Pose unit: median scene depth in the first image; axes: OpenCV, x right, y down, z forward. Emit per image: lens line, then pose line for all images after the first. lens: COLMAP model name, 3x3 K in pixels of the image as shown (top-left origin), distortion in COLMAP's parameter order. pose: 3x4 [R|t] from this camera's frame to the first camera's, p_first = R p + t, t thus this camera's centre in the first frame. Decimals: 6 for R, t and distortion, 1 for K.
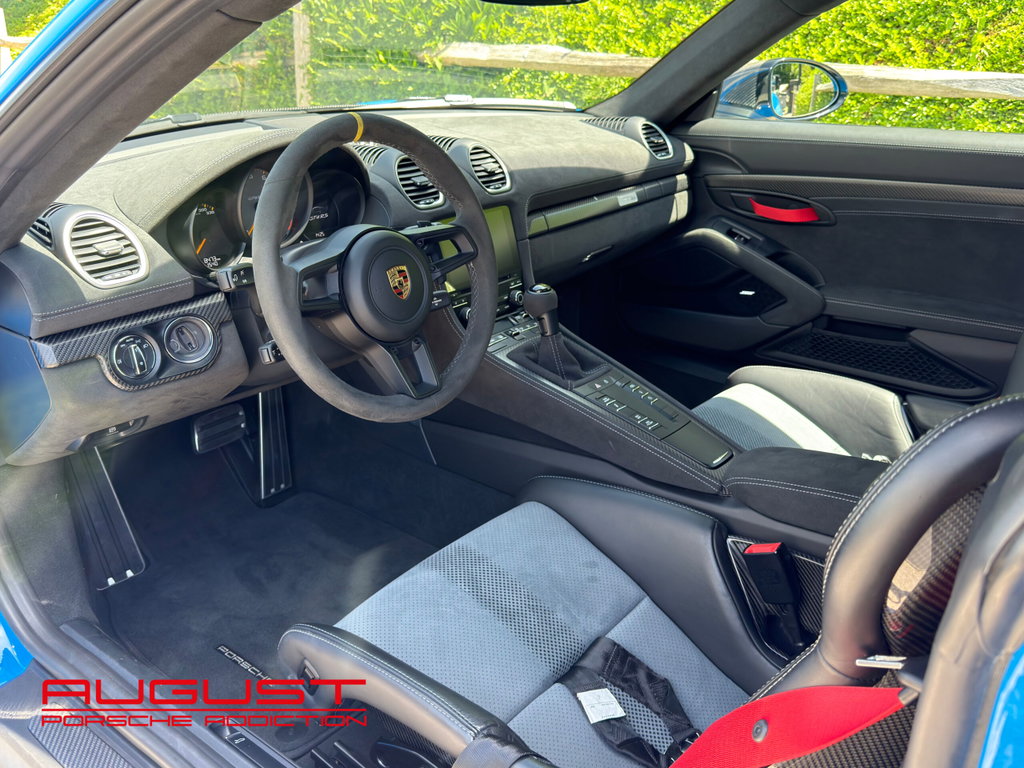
lens RADIAL K [[948.3, 0, 525.8], [0, 948.3, 387.7], [0, 0, 1]] dist [0.025385, -0.008669]
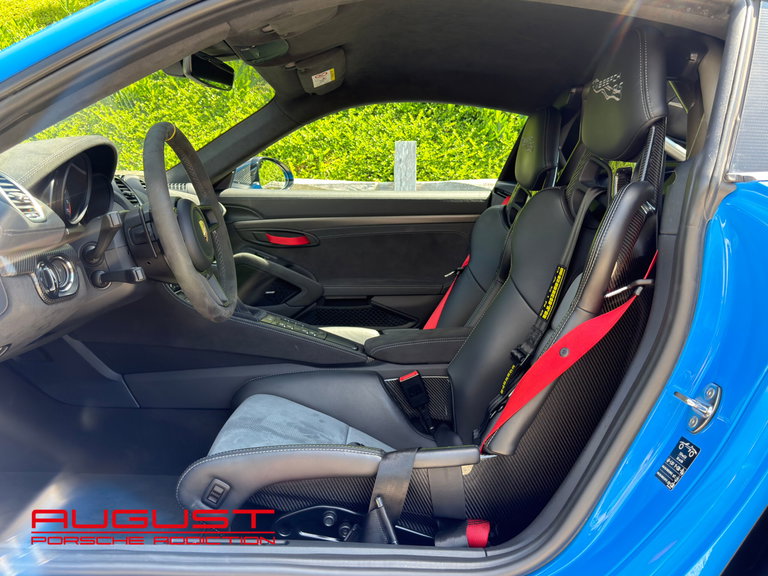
lens RADIAL K [[711.2, 0, 390.3], [0, 711.2, 285.3], [0, 0, 1]] dist [0.025385, -0.008669]
pose [[0.751426, -0.054078, 0.657598, -0.414547], [0.222969, 0.958818, -0.175933, 0.149362], [-0.621003, 0.278824, 0.732539, 0.001509]]
